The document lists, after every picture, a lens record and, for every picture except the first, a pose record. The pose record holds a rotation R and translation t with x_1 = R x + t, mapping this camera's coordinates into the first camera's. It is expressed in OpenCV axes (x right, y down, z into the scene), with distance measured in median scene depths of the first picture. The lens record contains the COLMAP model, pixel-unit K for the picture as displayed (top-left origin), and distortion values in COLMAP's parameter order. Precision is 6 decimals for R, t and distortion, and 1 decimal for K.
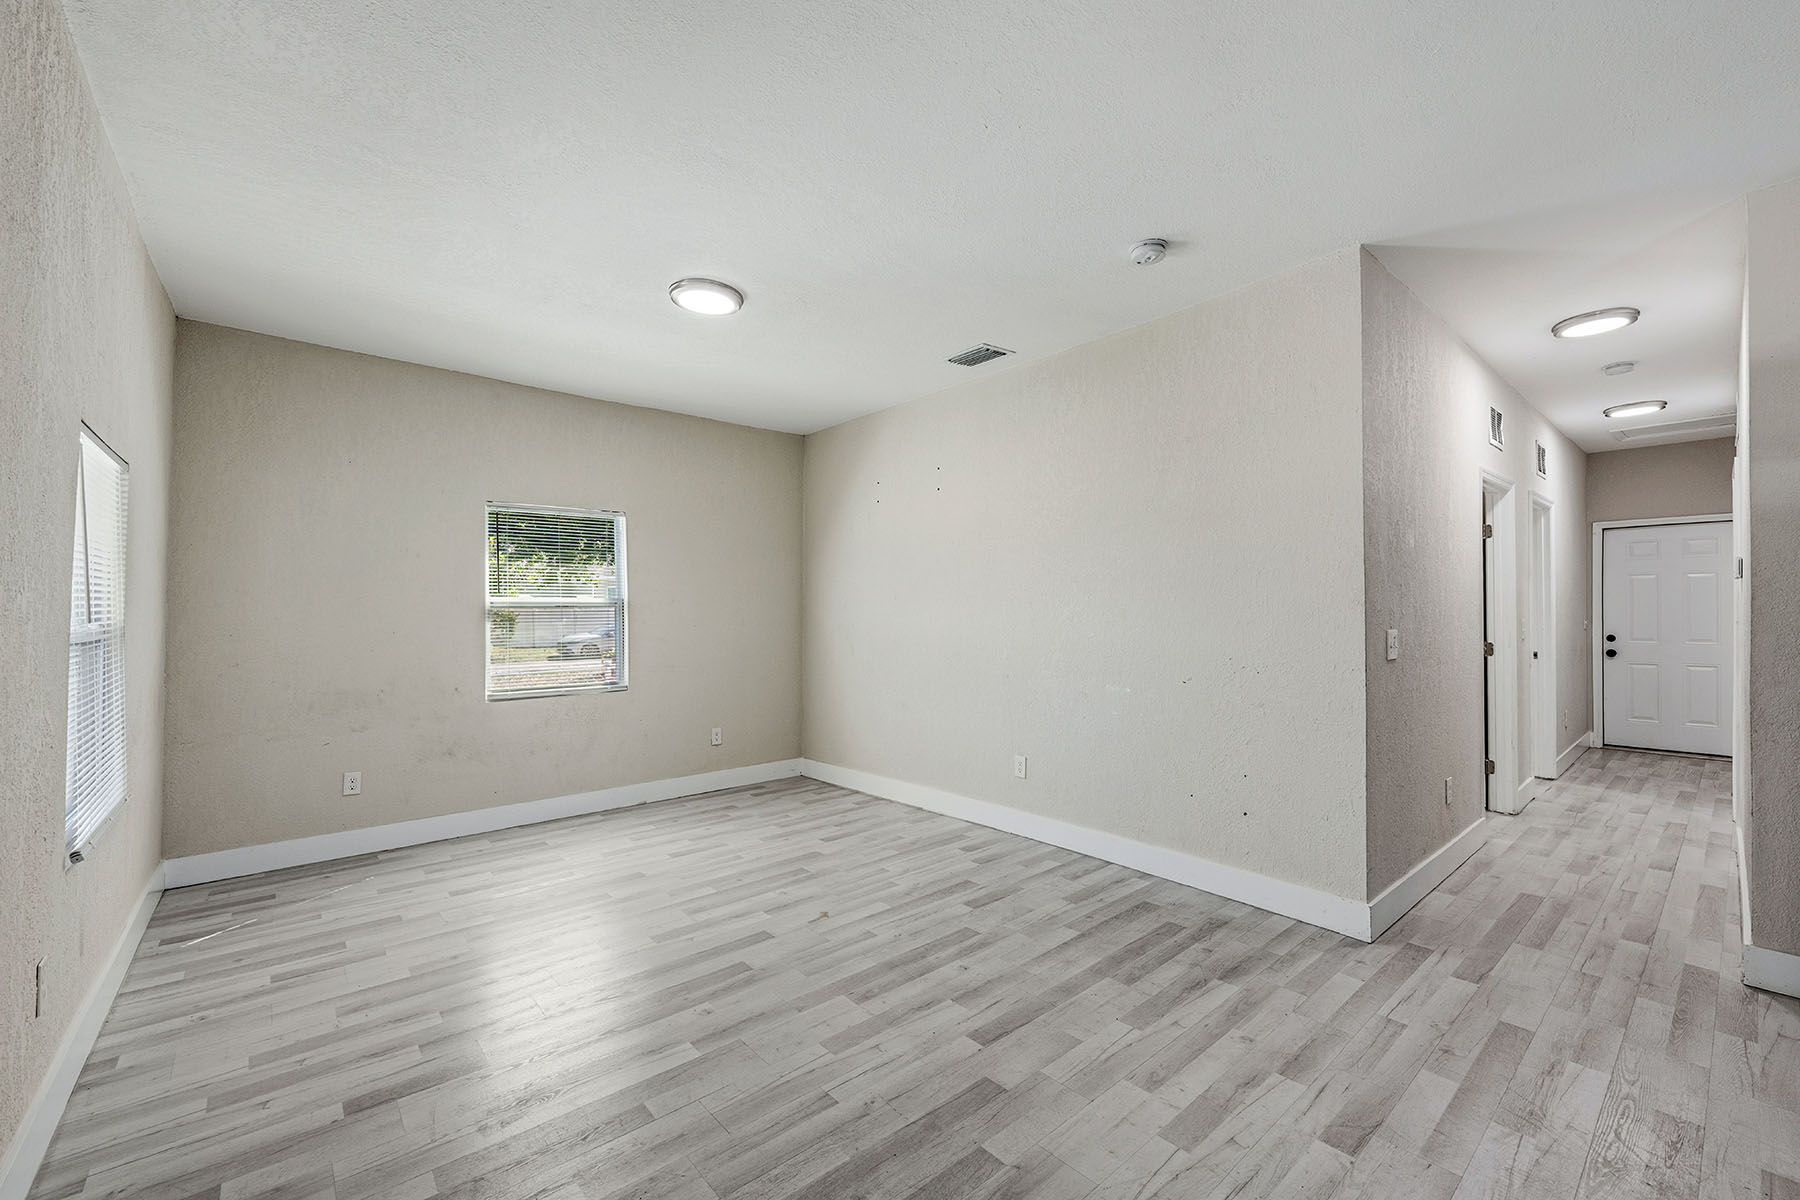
lens RADIAL K [[736.8, 0, 900.0], [0, 736.8, 600.0], [0, 0, 1]] dist [0.000347, 0.000119]
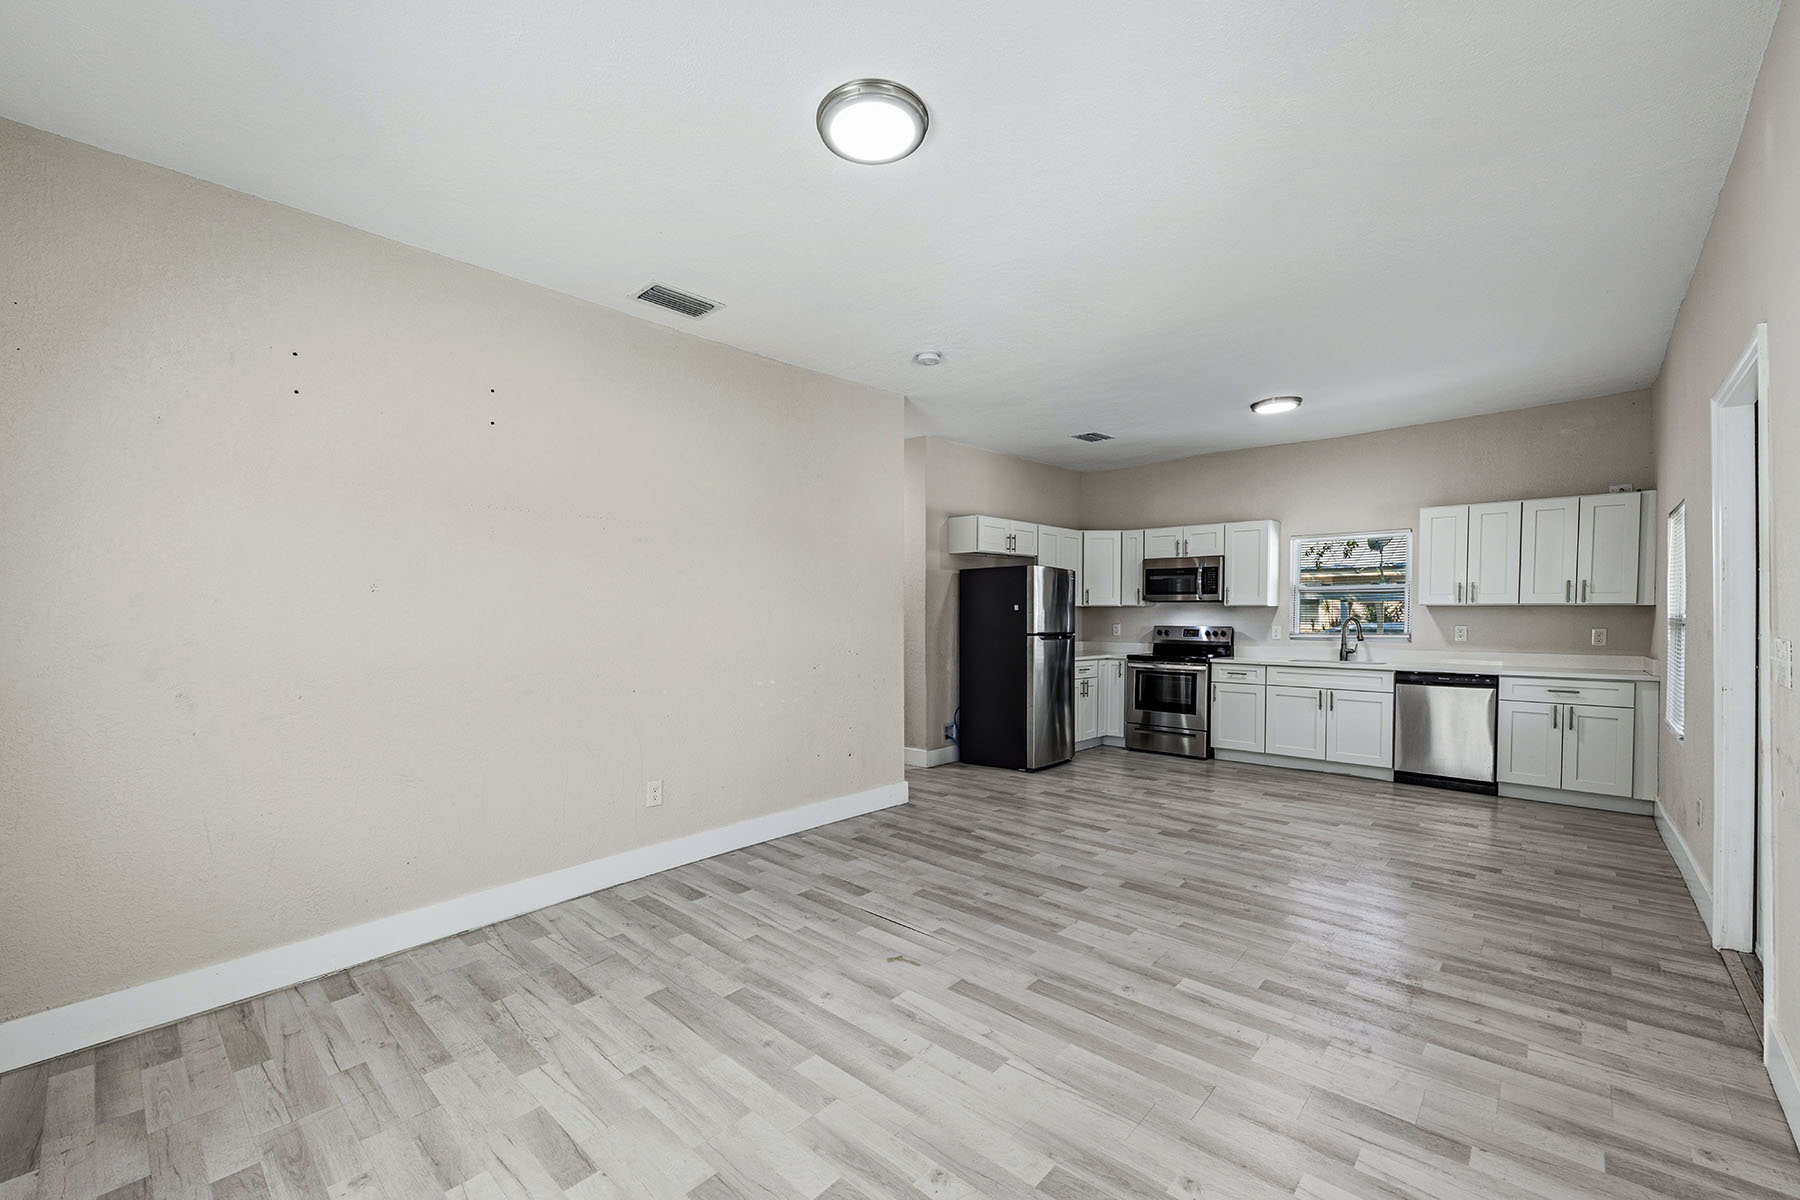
lens RADIAL K [[729.2, 0, 896.4], [0, 729.2, 614.6], [0, 0, 1]] dist [-0.000835, -0.000179]
pose [[-0.115392, 0.001511, 0.993319, -0.977166], [-0.007139, 0.999972, -0.002351, 0.026166], [-0.993294, -0.007362, -0.115378, 1.130490]]
